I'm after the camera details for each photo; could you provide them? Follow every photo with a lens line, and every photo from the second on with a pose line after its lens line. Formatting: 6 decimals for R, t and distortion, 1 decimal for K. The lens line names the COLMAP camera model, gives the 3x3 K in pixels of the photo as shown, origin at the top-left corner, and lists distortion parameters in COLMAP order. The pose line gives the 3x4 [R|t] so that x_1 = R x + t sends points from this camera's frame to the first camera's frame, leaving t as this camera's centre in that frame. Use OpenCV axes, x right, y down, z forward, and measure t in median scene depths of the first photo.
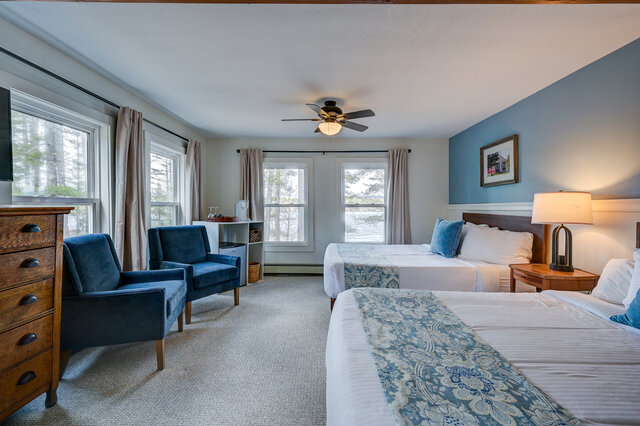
lens RADIAL K [[282.6, 0, 315.8], [0, 282.6, 212.0], [0, 0, 1]] dist [-0.004684, 0.000090]
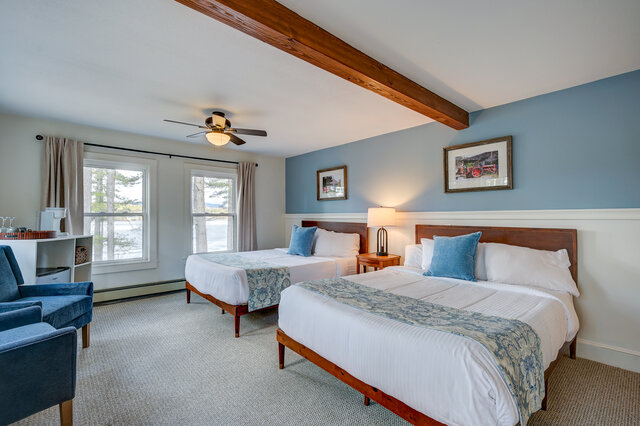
lens RADIAL K [[282.6, 0, 329.8], [0, 282.6, 214.4], [0, 0, 1]] dist [-0.004684, 0.000090]
pose [[0.742193, 0.000743, 0.670186, -0.314596], [0.013651, 0.999775, -0.016225, -0.005016], [-0.670047, 0.021190, 0.742016, -0.006142]]
